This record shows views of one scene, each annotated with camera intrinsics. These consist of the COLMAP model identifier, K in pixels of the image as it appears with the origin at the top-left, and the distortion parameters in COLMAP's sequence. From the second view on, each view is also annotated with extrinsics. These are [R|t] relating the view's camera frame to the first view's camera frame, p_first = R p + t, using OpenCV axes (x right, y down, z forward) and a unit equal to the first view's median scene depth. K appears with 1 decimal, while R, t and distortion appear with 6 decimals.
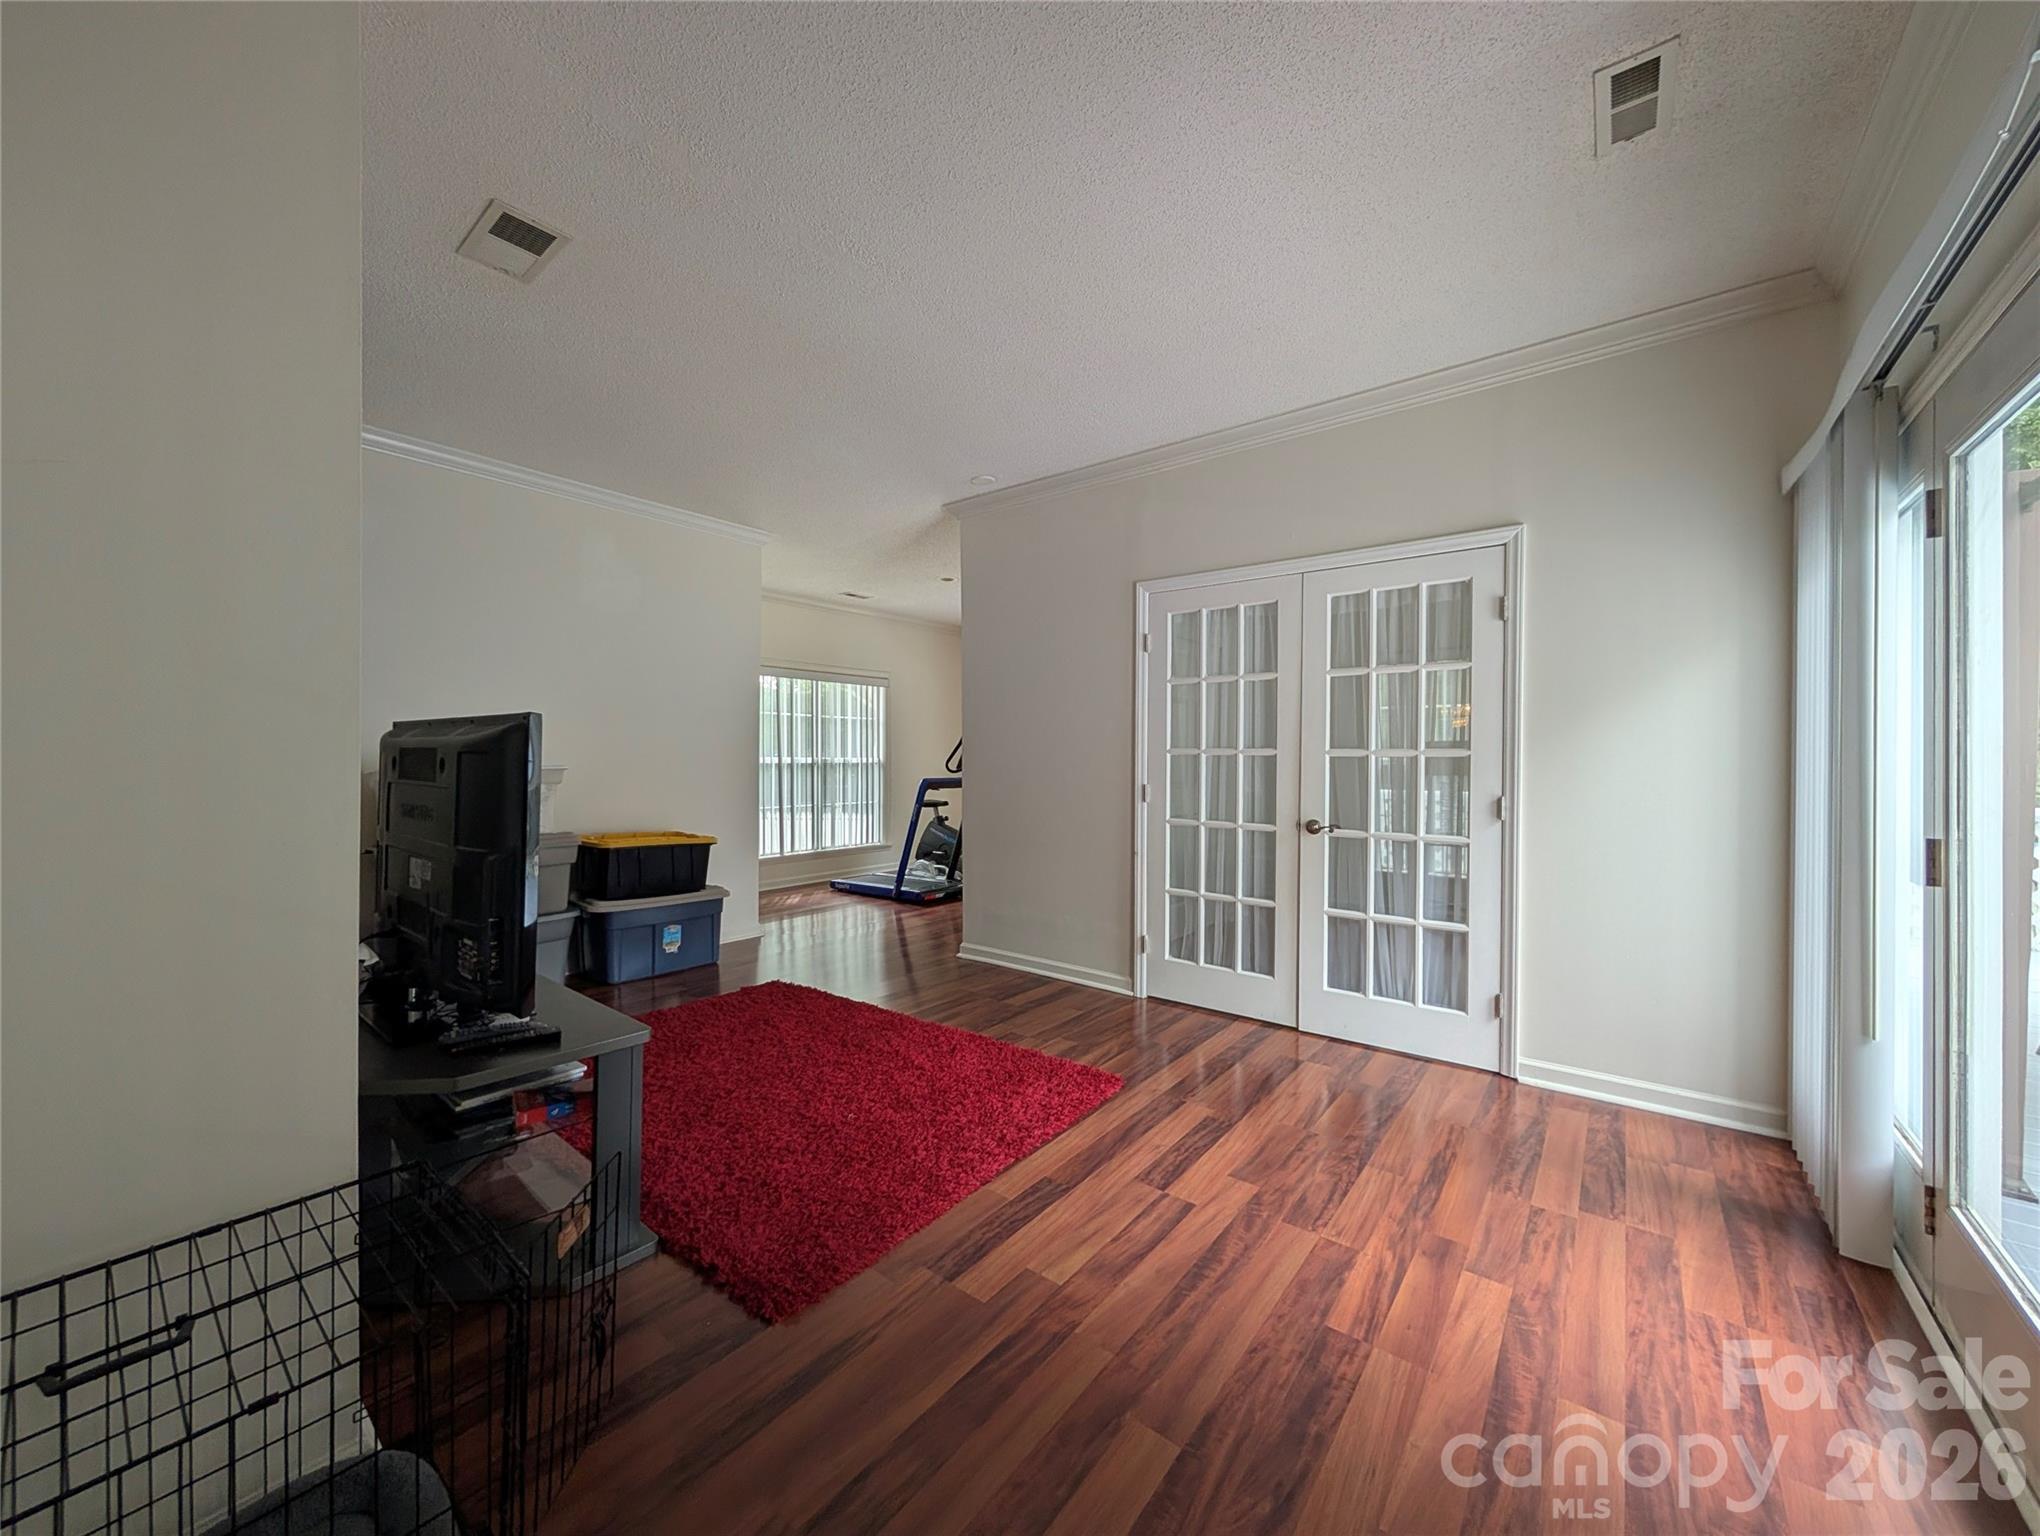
lens RADIAL K [[766.2, 0, 1015.3], [0, 766.2, 767.3], [0, 0, 1]] dist [0.001680, 0.000175]
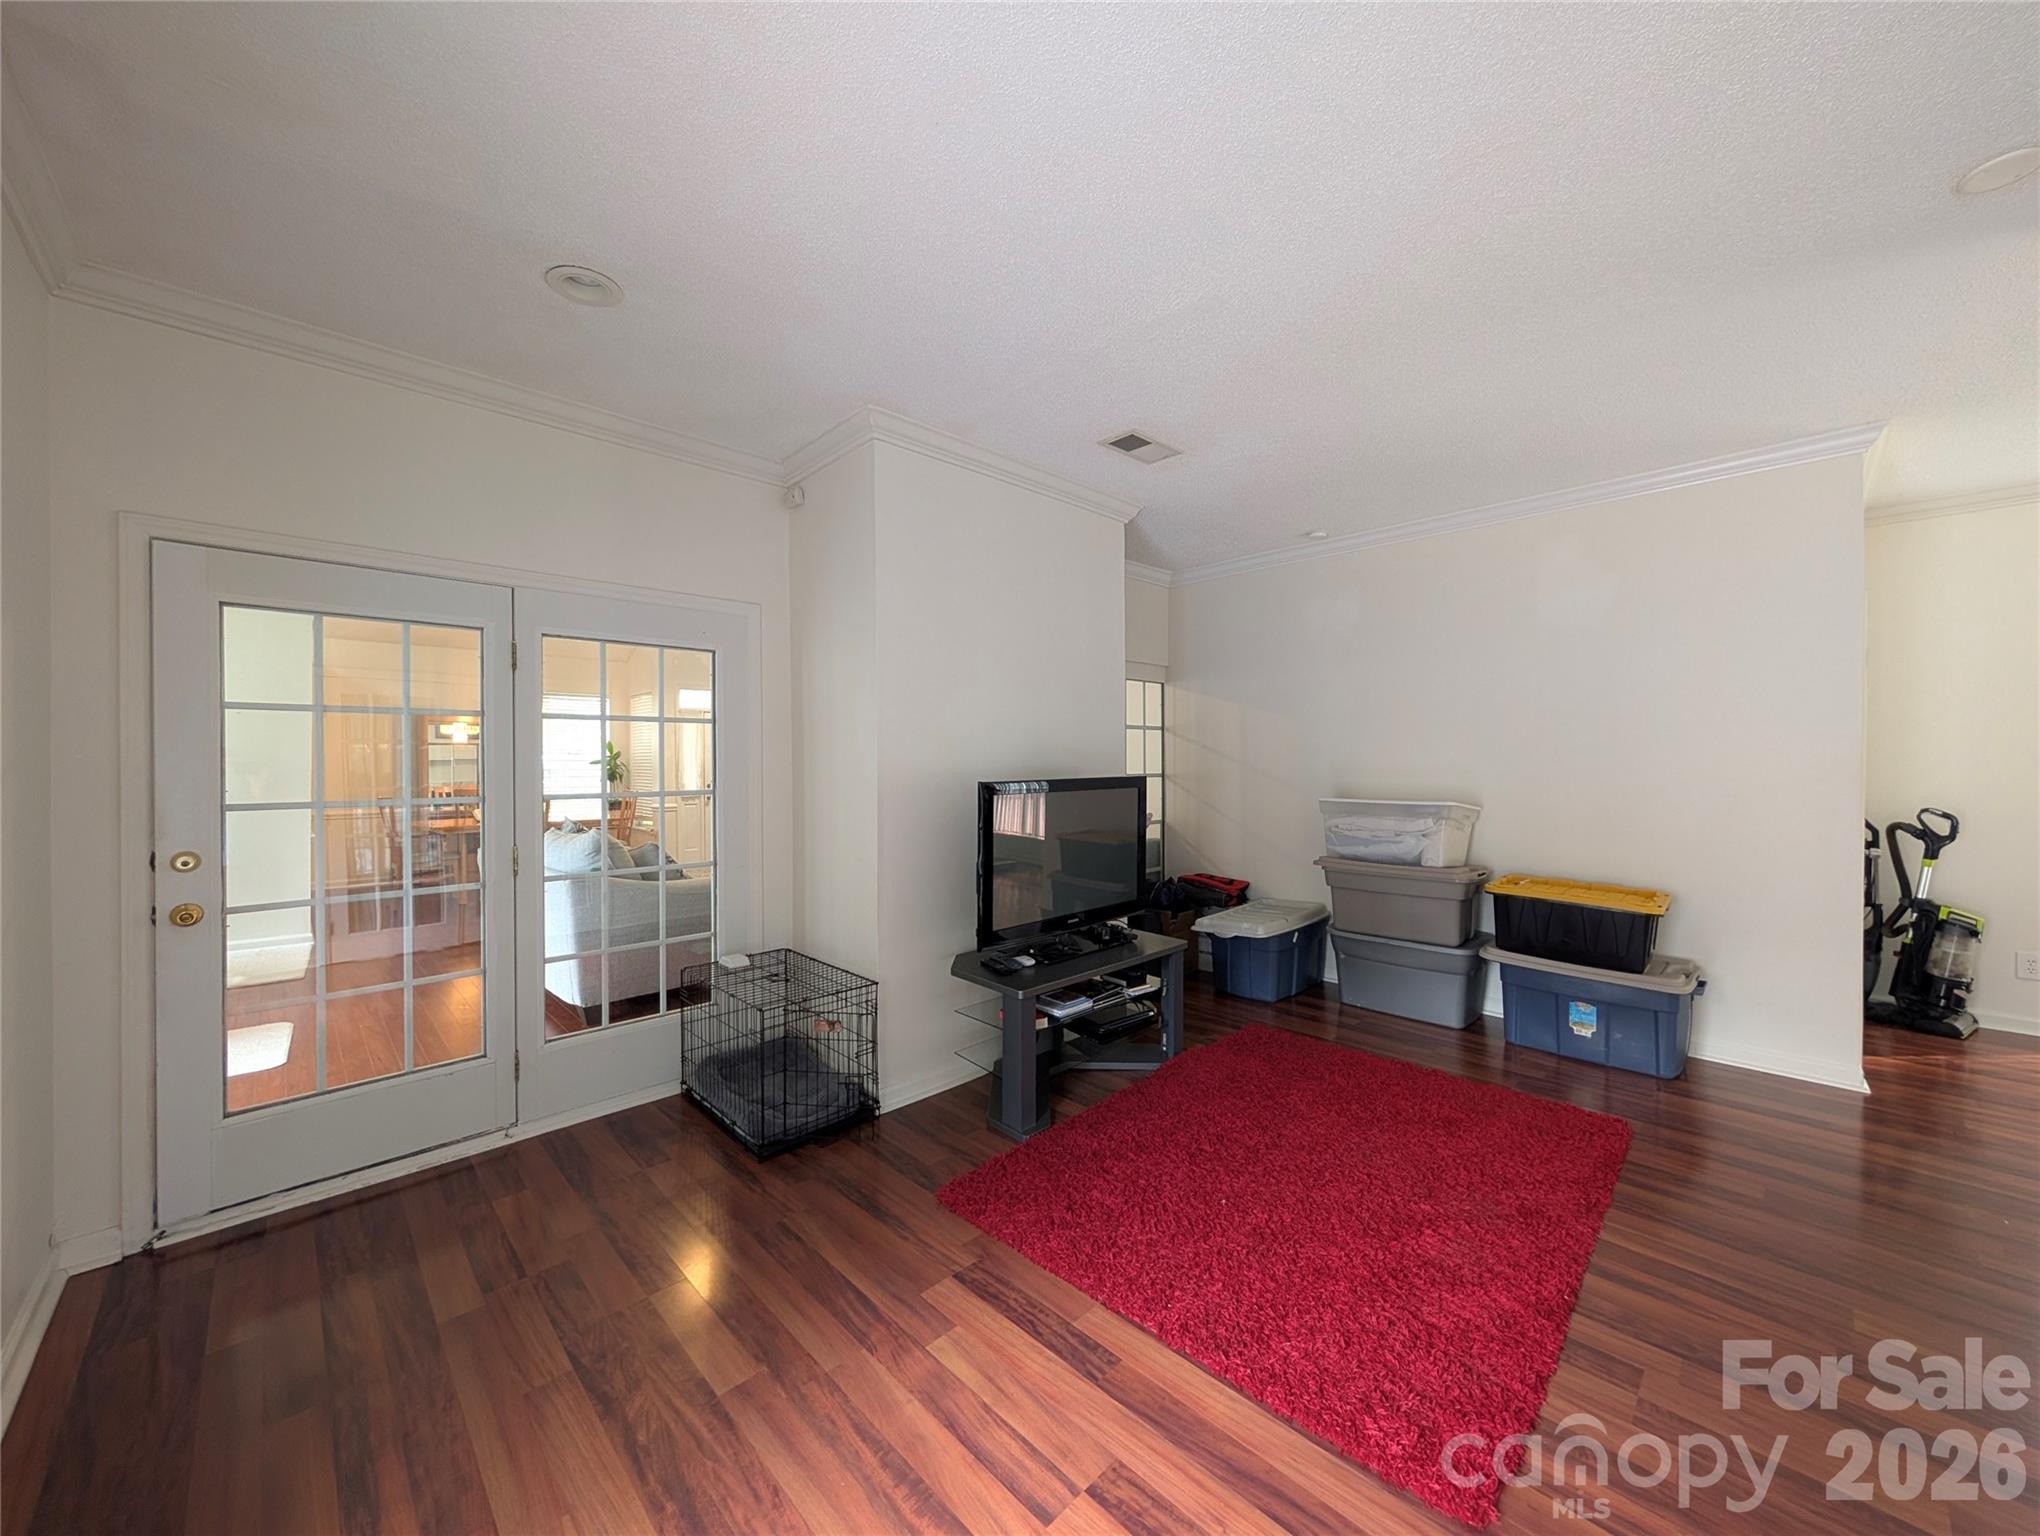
lens RADIAL K [[766.2, 0, 1014.1], [0, 766.2, 764.8], [0, 0, 1]] dist [0.001680, 0.000175]
pose [[-0.127270, 0.001048, -0.991868, 1.009076], [-0.006327, 0.999978, 0.001868, -0.099625], [0.991848, 0.006514, -0.127261, 1.185132]]
